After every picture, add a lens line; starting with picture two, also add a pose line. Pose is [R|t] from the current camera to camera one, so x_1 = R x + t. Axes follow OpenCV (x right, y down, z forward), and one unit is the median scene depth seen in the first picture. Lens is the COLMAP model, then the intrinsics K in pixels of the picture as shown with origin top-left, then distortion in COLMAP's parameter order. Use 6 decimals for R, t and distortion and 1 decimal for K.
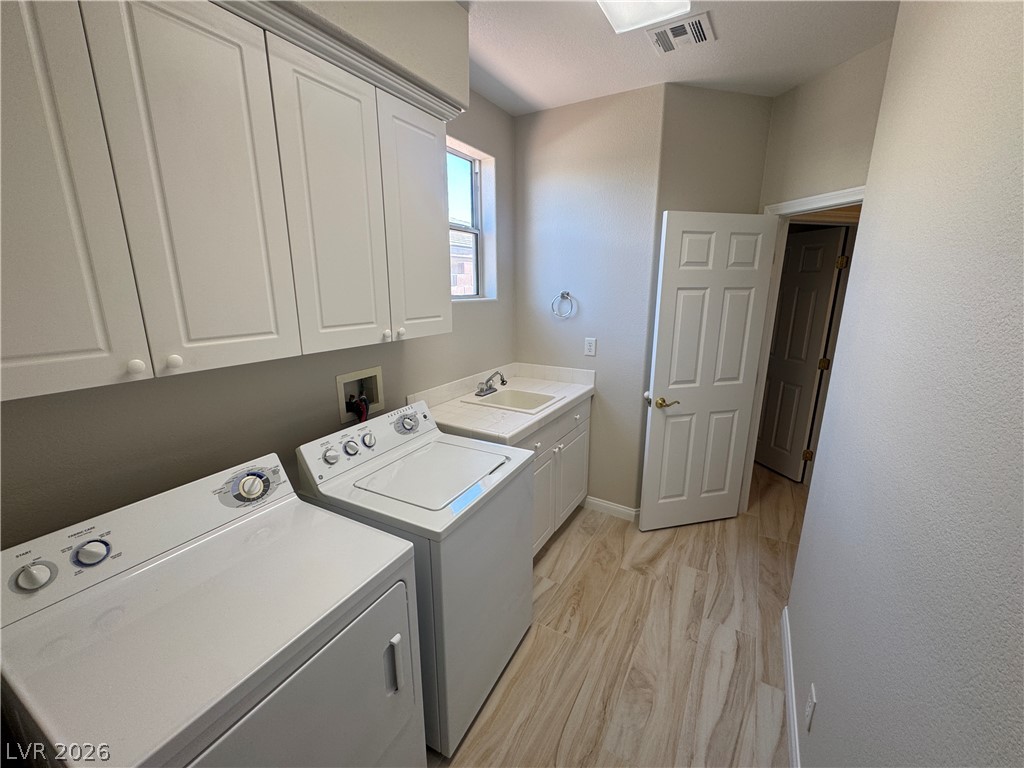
lens RADIAL K [[411.6, 0, 514.9], [0, 411.6, 384.5], [0, 0, 1]] dist [-0.003893, -0.000055]
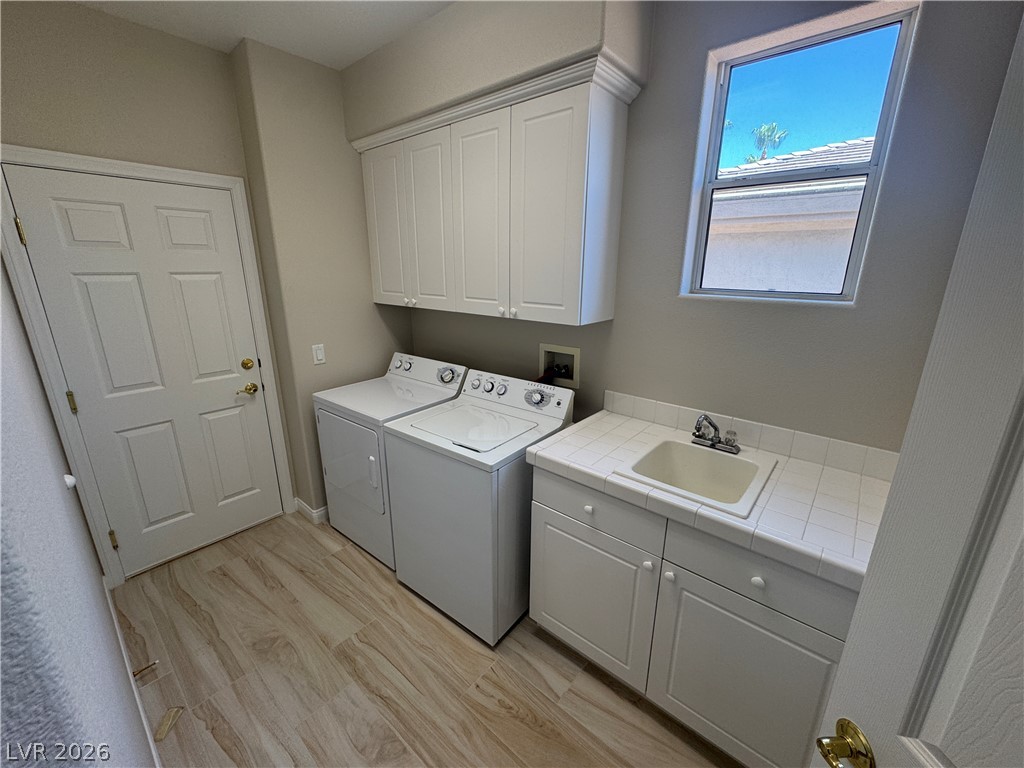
lens RADIAL K [[411.6, 0, 510.0], [0, 411.6, 384.5], [0, 0, 1]] dist [-0.003893, -0.000055]
pose [[-0.180964, 0.270738, -0.945491, 0.837524], [-0.238662, 0.920538, 0.309272, -0.279168], [0.954092, 0.281620, -0.101970, 1.099808]]
